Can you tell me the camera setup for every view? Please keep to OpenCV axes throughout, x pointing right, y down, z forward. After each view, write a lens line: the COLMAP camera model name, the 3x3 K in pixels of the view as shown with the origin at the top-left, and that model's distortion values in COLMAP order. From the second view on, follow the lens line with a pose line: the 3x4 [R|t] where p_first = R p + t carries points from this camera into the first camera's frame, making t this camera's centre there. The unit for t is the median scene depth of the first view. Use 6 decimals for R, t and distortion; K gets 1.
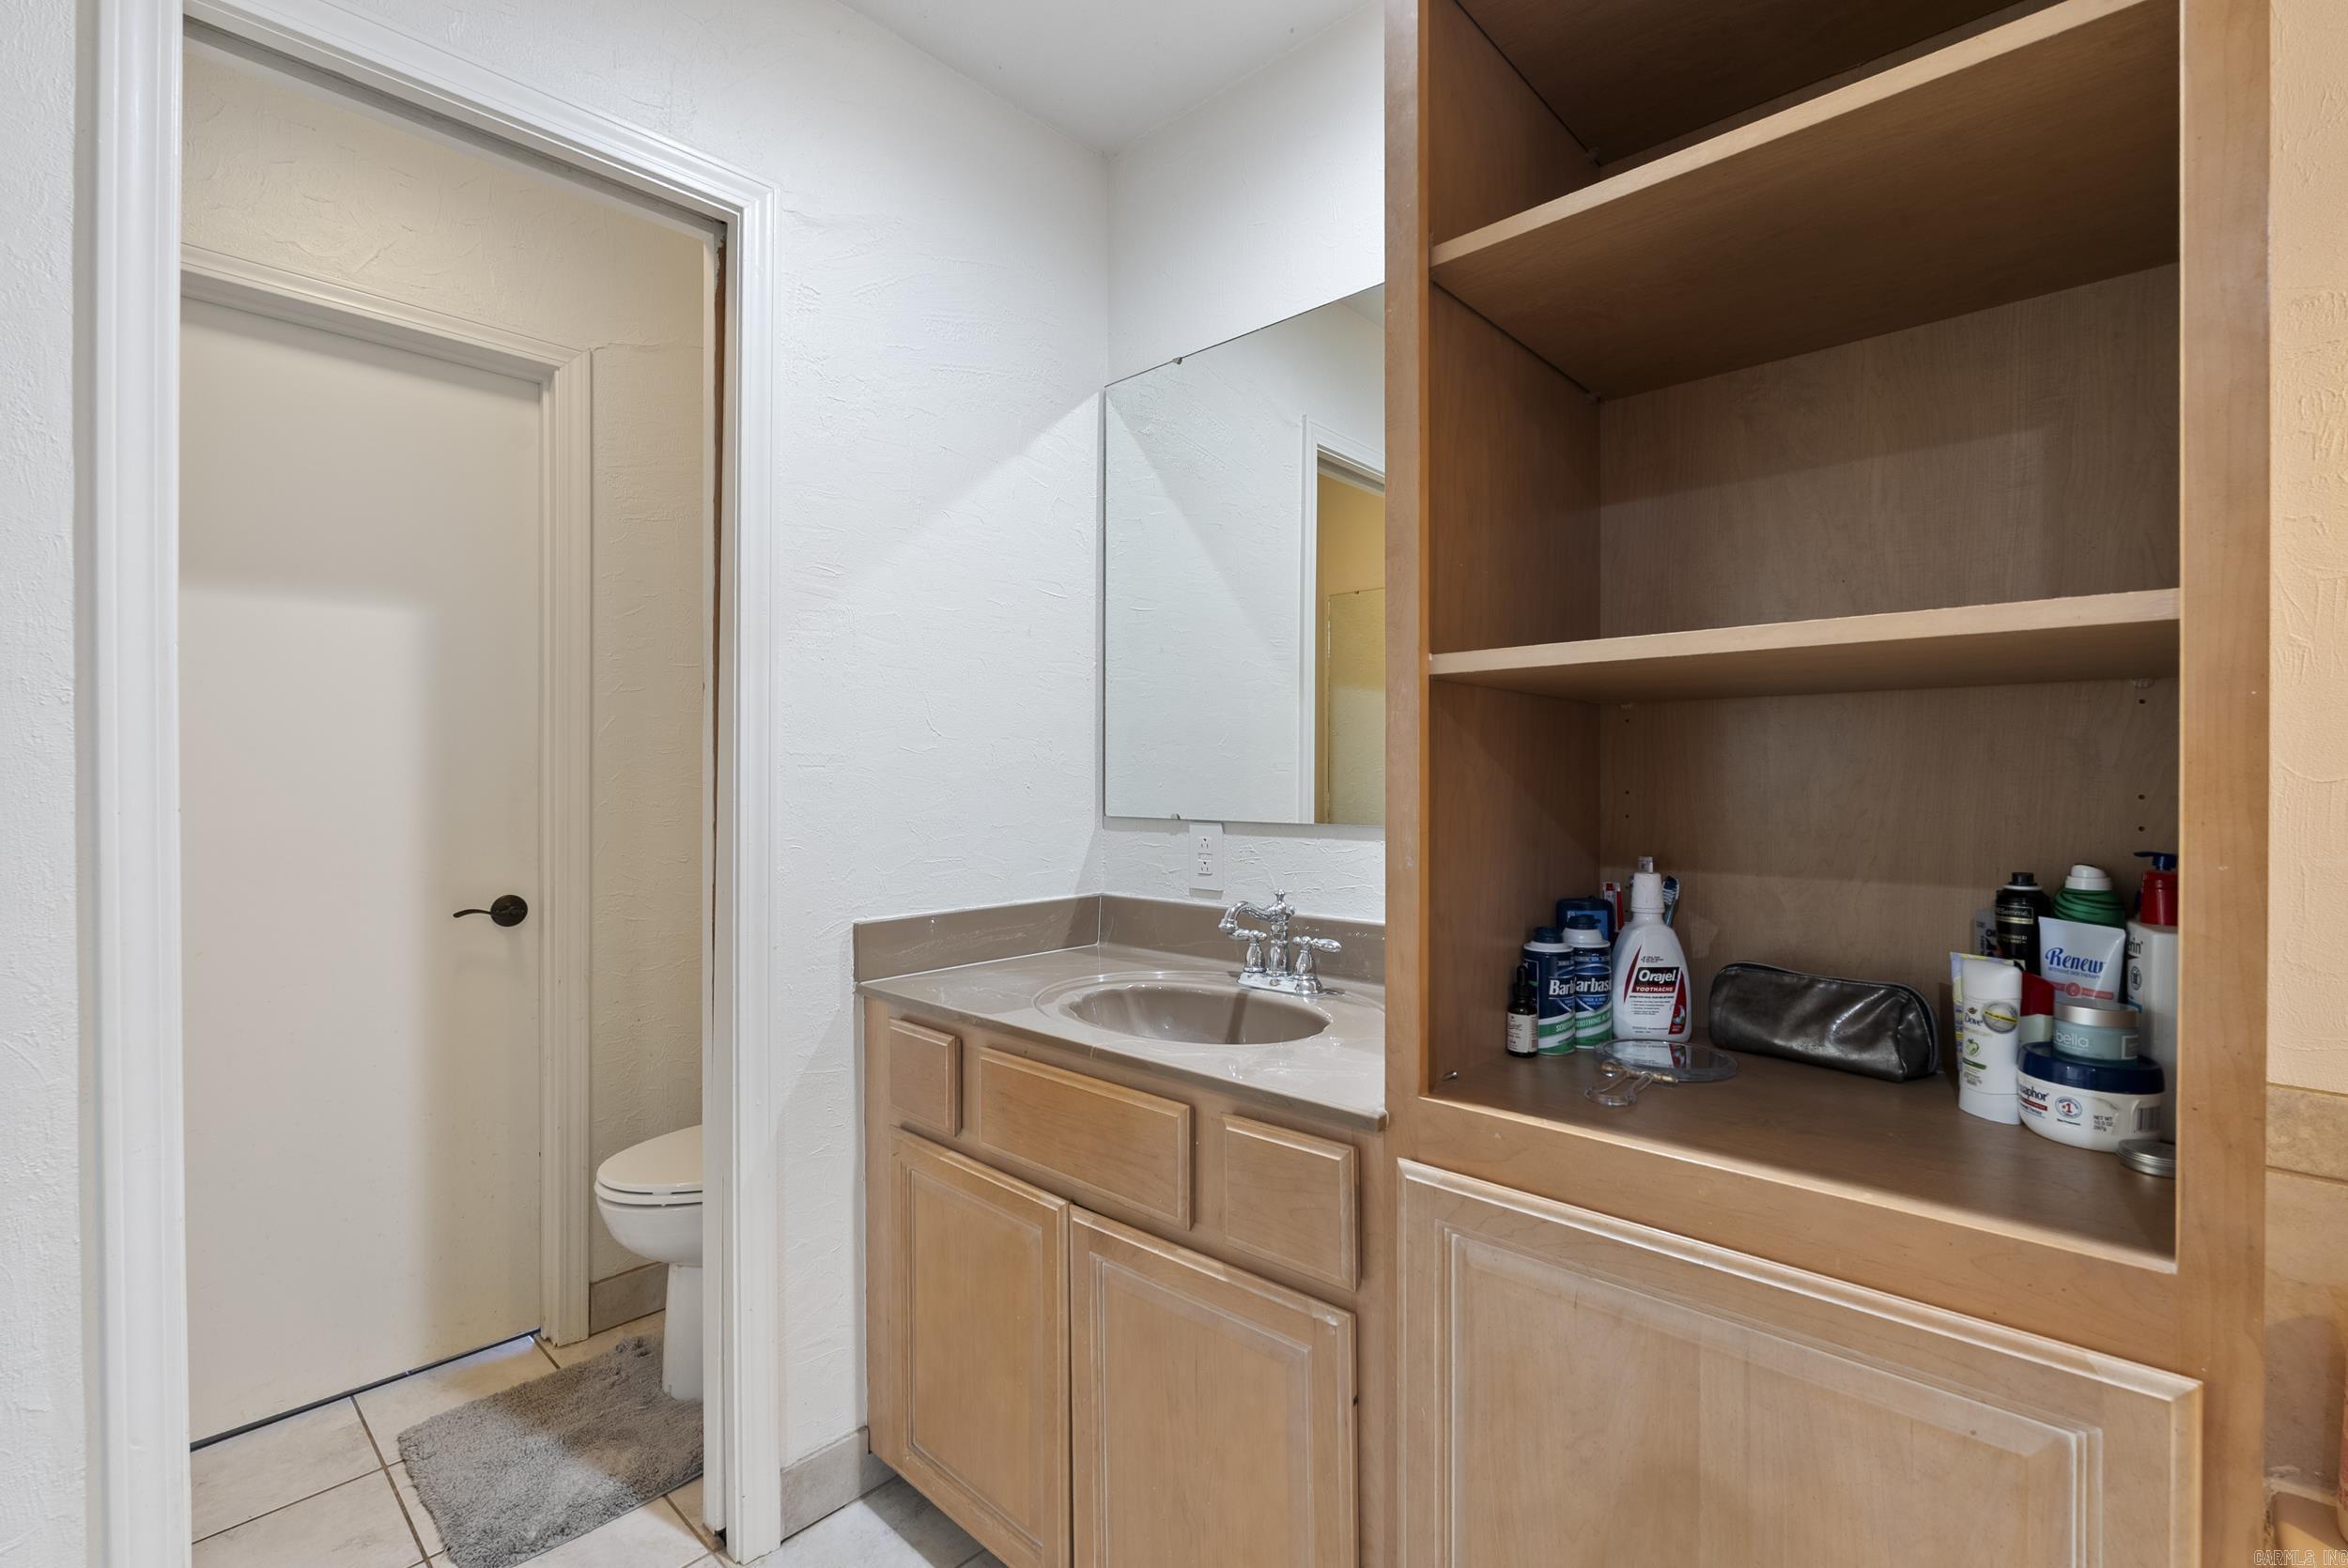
lens RADIAL K [[1045.4, 0, 1174.0], [0, 1045.4, 784.0], [0, 0, 1]] dist [-0.003879, -0.000312]
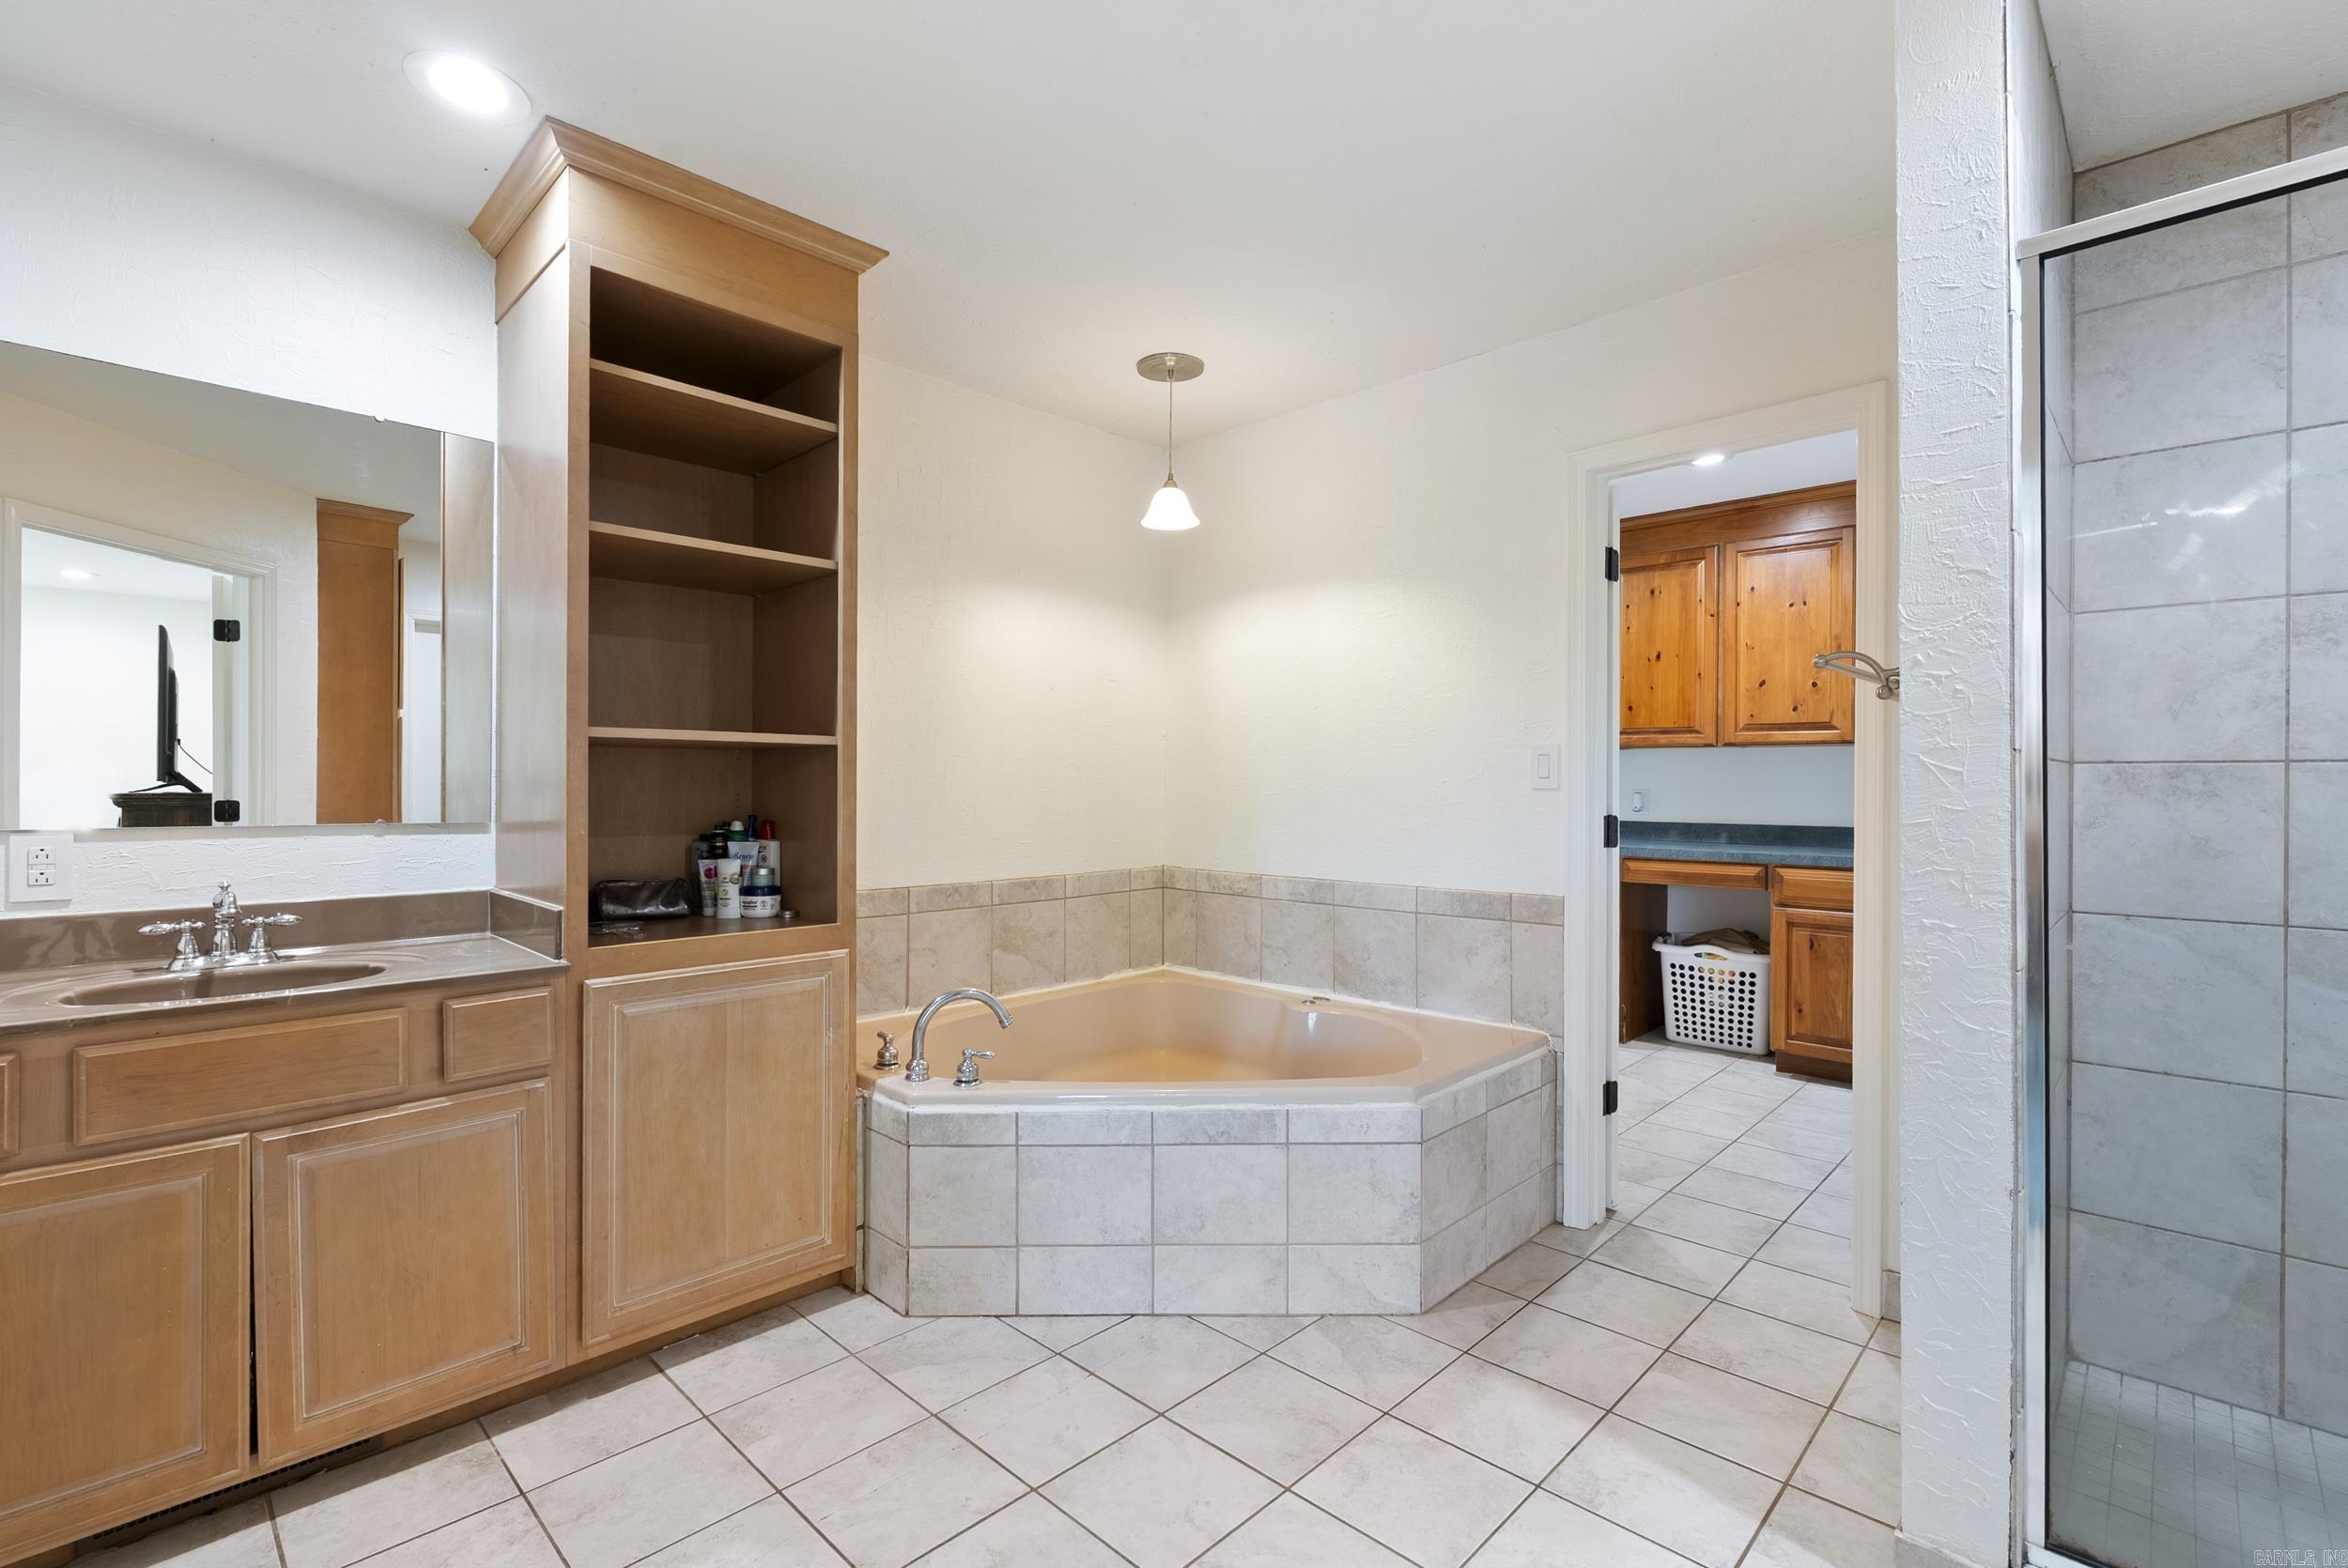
lens RADIAL K [[1045.4, 0, 1174.0], [0, 1045.4, 784.0], [0, 0, 1]] dist [-0.003879, -0.000312]
pose [[0.014623, 0.001312, 0.999892, -1.741421], [0.003772, 0.999992, -0.001367, -0.007837], [-0.999886, 0.003792, 0.014617, -0.147818]]
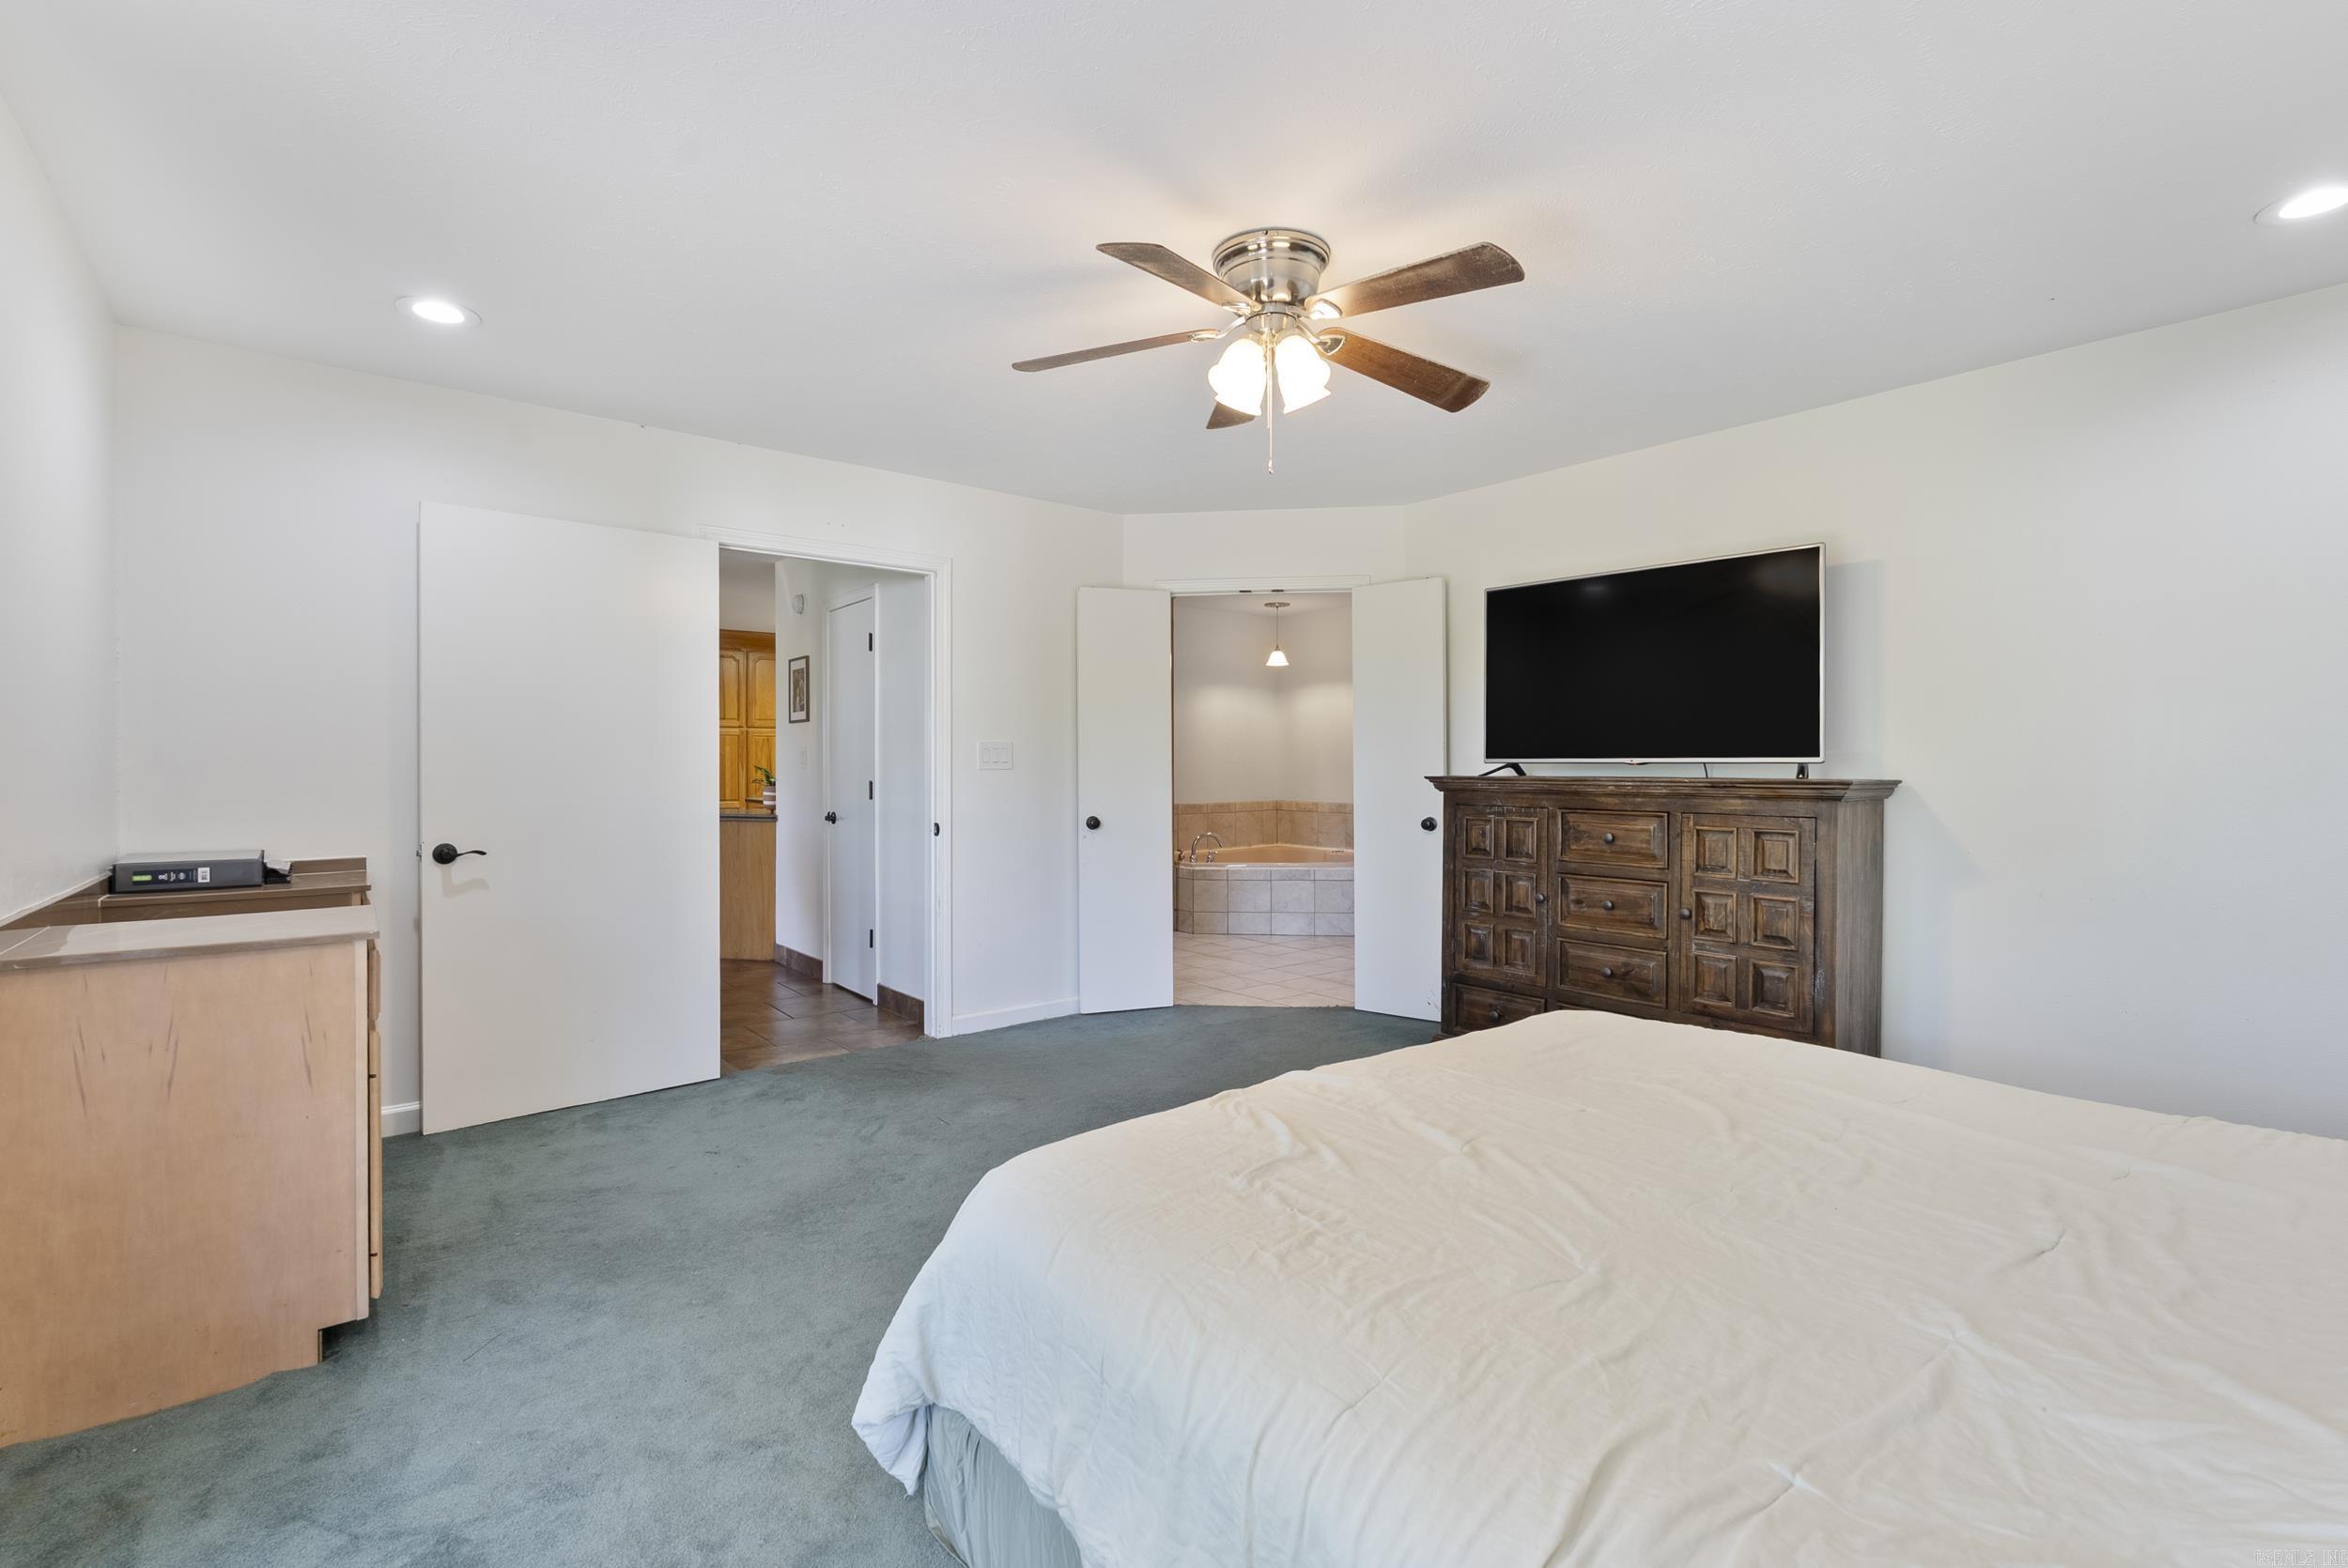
lens RADIAL K [[1045.4, 0, 1174.0], [0, 1045.4, 784.0], [0, 0, 1]] dist [-0.003879, -0.000312]
pose [[0.138123, -0.014793, 0.990305, -5.933285], [0.008880, 0.999867, 0.013697, 0.015357], [-0.990375, 0.006902, 0.138236, -0.367588]]
